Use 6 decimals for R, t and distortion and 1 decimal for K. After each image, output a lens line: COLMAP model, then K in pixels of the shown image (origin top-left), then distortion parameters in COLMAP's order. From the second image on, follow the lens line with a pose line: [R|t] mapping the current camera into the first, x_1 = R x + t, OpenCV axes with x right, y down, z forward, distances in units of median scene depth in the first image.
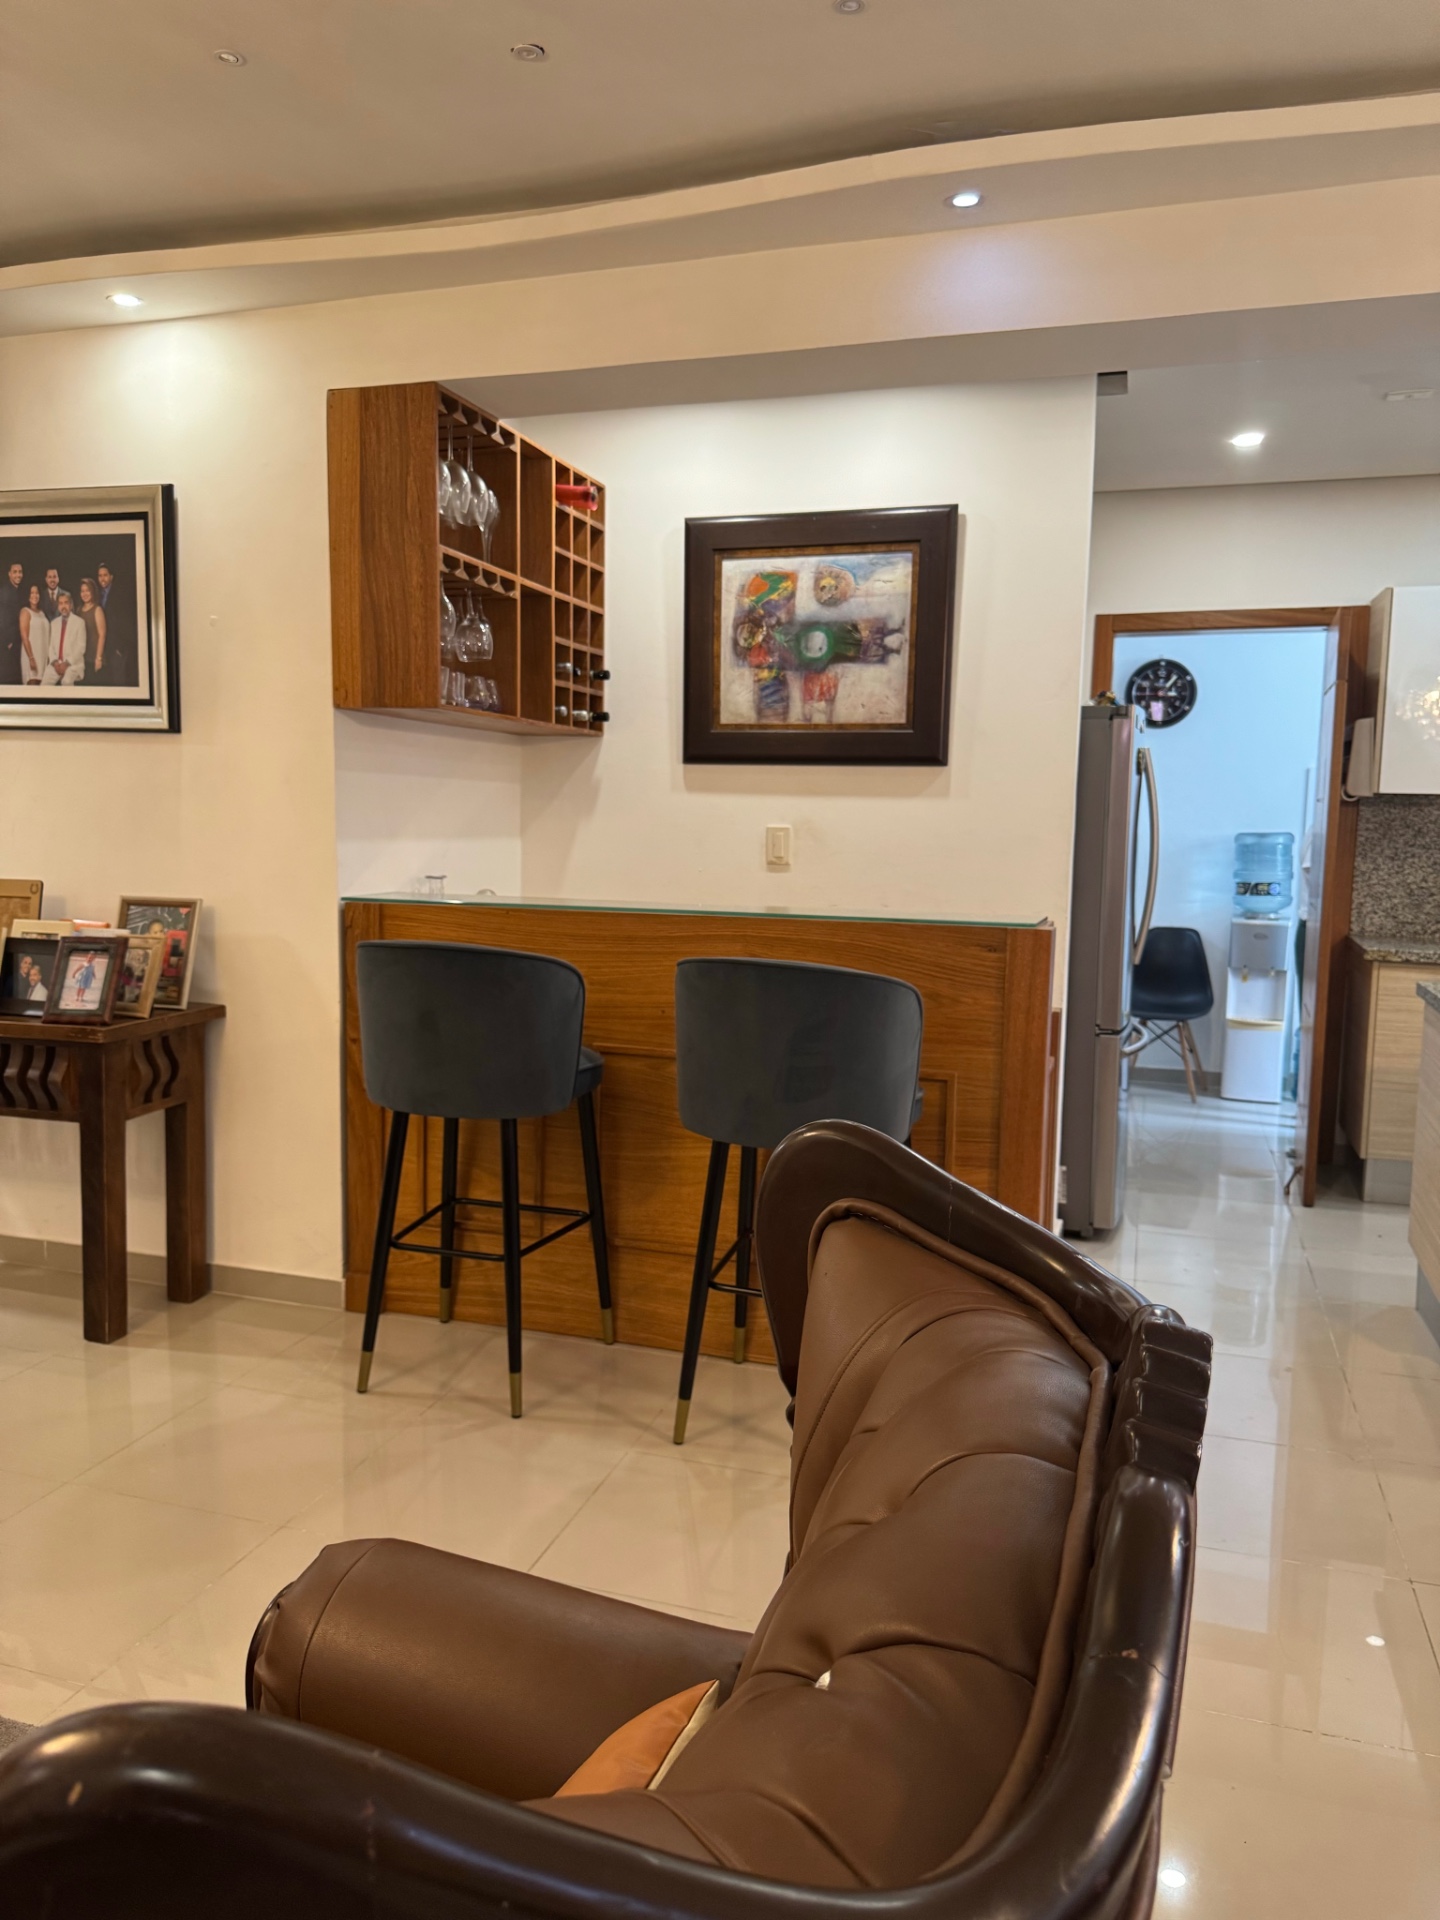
lens RADIAL K [[1374.7, 0, 720.0], [0, 1374.7, 960.0], [0, 0, 1]] dist [0.006471, 0.000344]
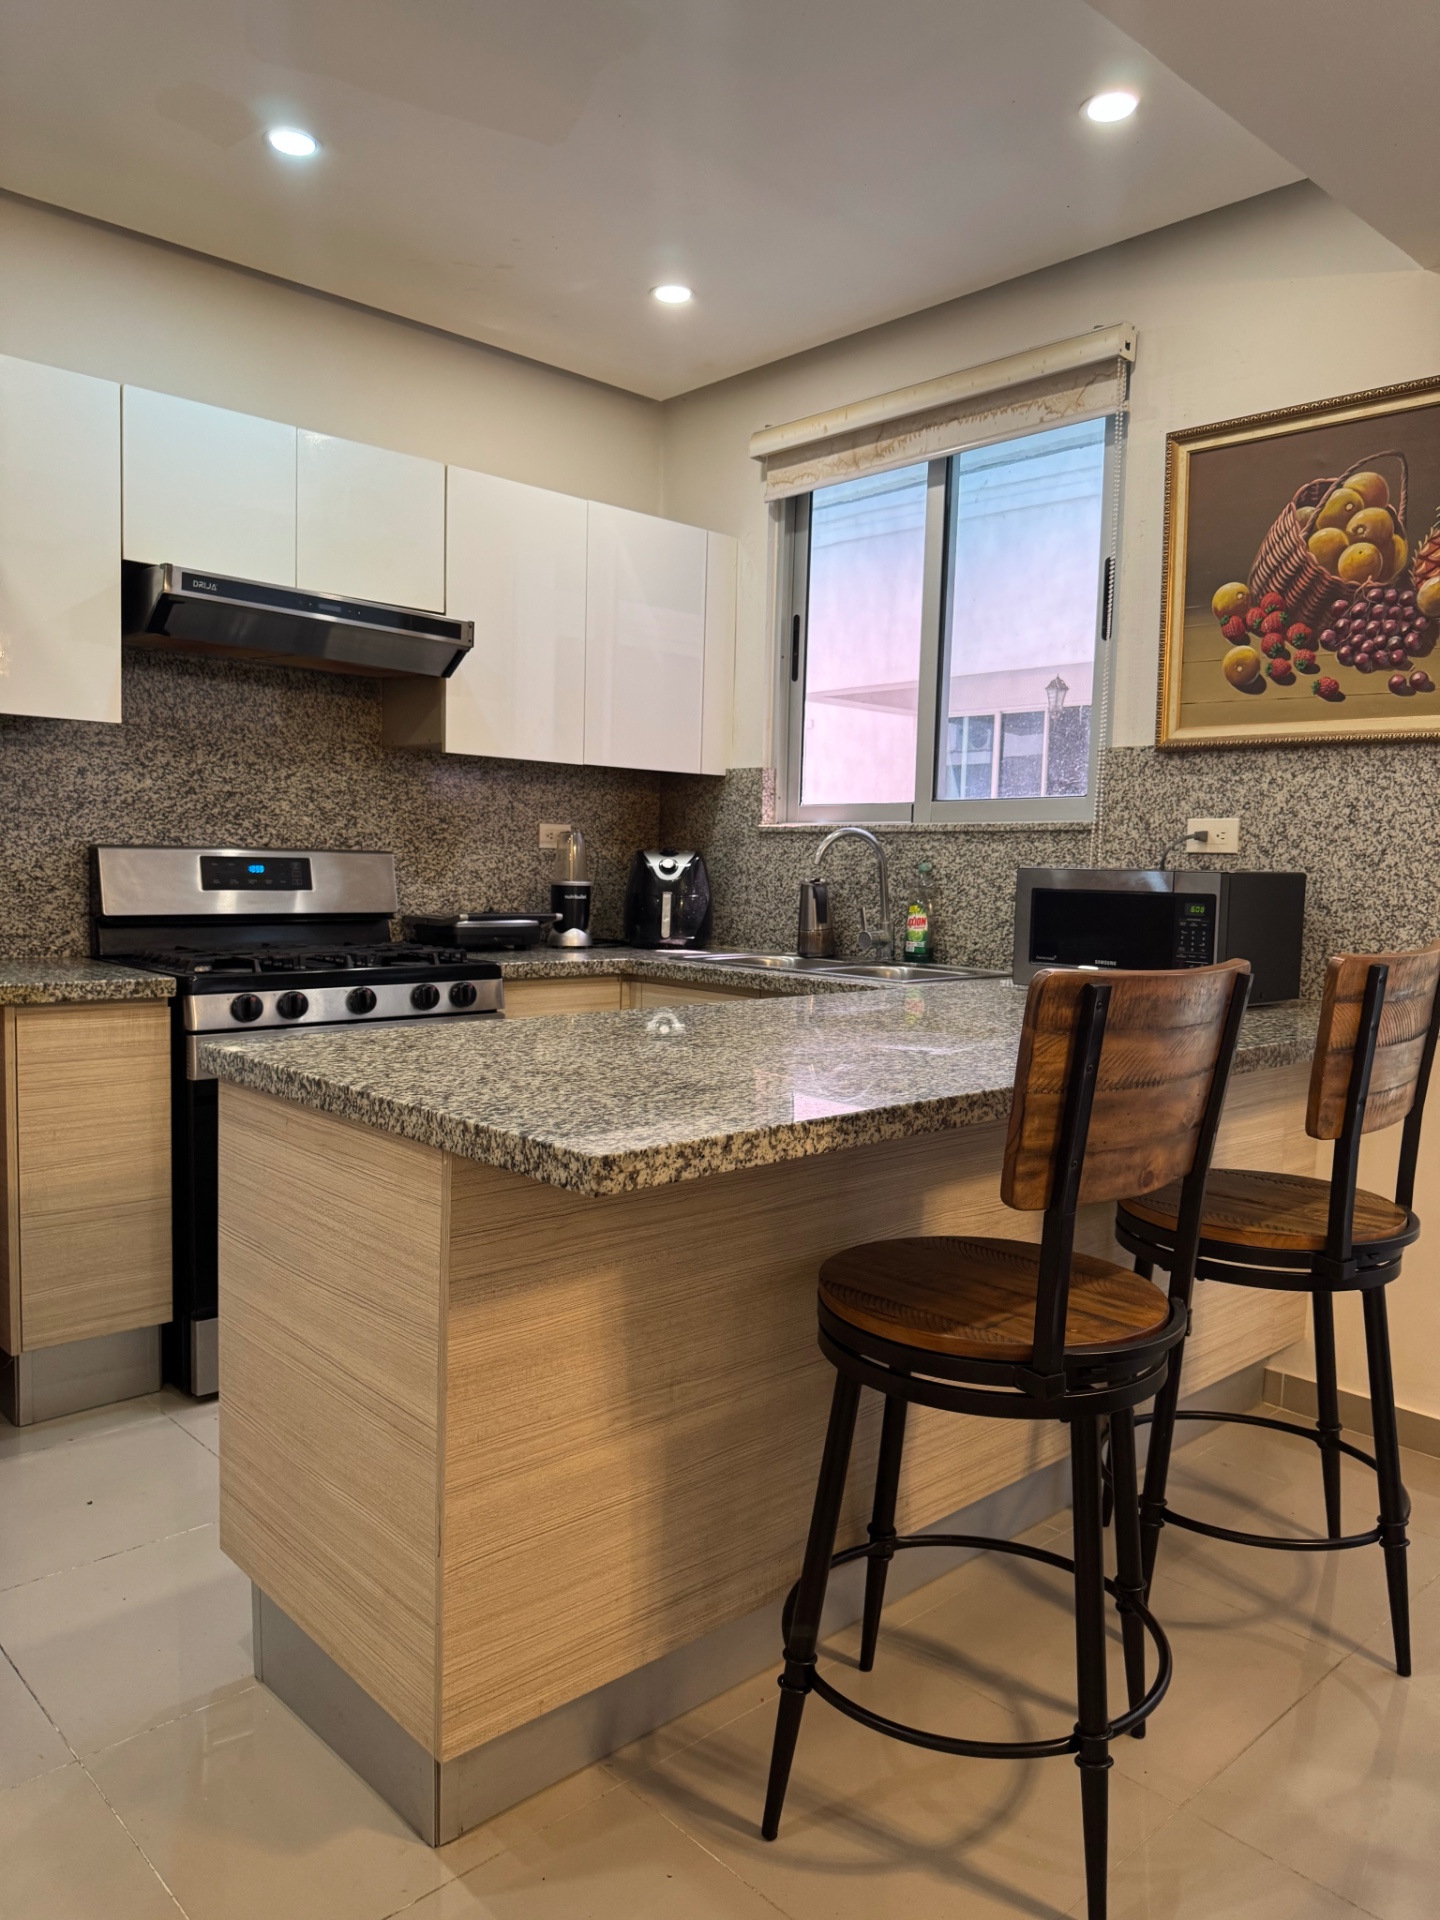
lens RADIAL K [[1374.7, 0, 720.0], [0, 1374.7, 960.0], [0, 0, 1]] dist [0.006471, 0.000344]
pose [[0.482794, -0.065953, 0.873247, 0.171662], [0.076855, 0.996504, 0.032771, -0.018531], [-0.872355, 0.051292, 0.486175, 0.639398]]
